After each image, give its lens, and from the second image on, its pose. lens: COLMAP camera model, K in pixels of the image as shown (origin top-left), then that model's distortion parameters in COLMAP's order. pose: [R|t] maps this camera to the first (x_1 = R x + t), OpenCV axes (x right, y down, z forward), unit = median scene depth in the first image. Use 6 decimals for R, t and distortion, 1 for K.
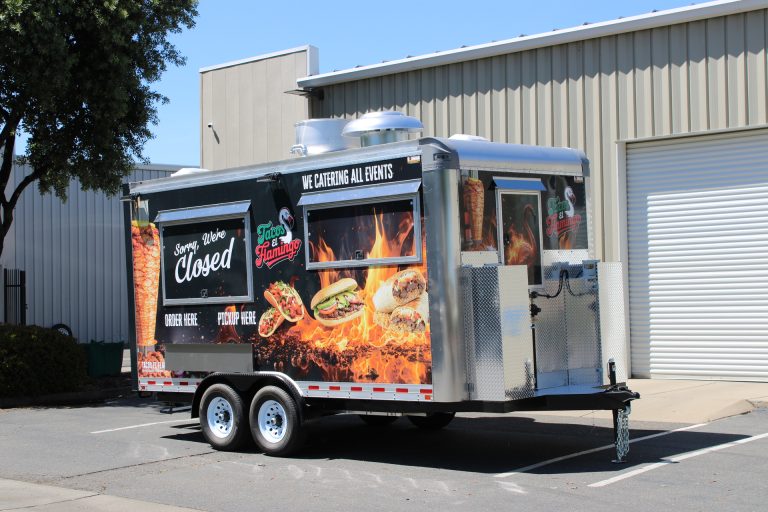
lens RADIAL K [[1245.9, 0, 391.7], [0, 1245.9, 254.7], [0, 0, 1]] dist [0.020972, 0.000000]
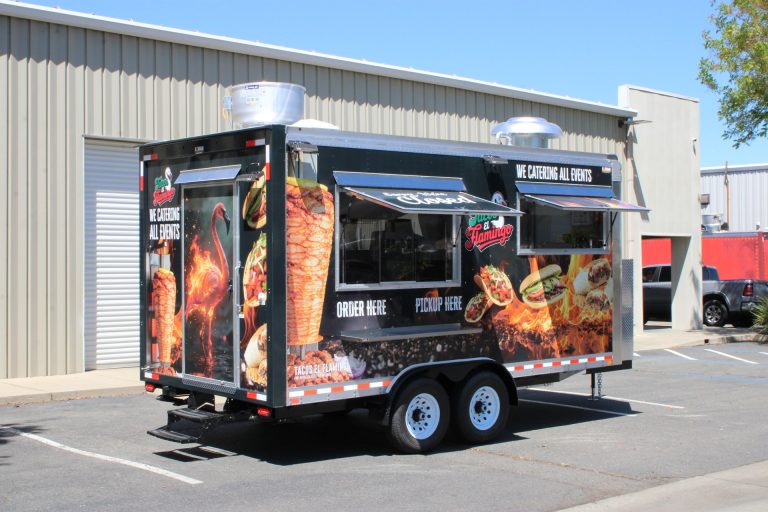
lens RADIAL K [[1073.4, 0, 384.0], [0, 1073.4, 258.5], [0, 0, 1]] dist [-0.008201, 0.000000]
pose [[0.102586, 0.038478, 0.993980, -0.937721], [-0.022286, 0.999090, -0.036376, 0.048399], [-0.994474, -0.018421, 0.103351, 0.985332]]
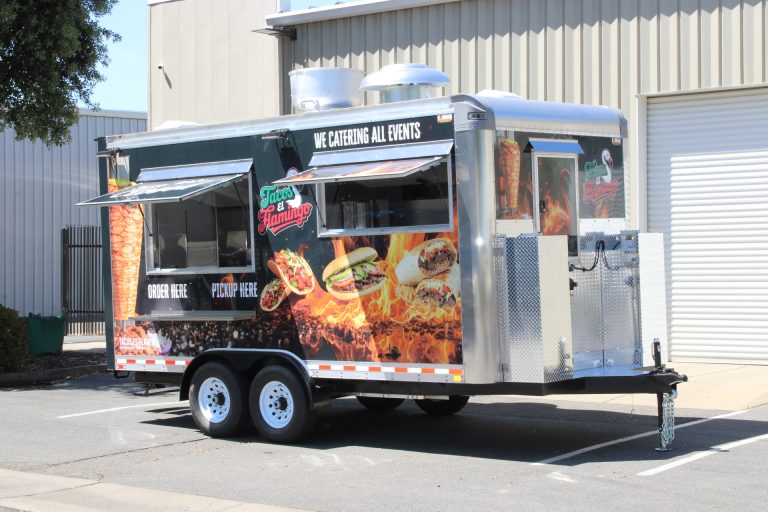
lens RADIAL K [[1473.2, 0, 395.8], [0, 1473.2, 245.3], [0, 0, 1]] dist [0.070911, 0.000000]
pose [[0.998703, 0.011395, 0.049625, -0.062973], [-0.012386, 0.999729, 0.019699, -0.003728], [-0.049387, -0.020288, 0.998574, -0.069275]]
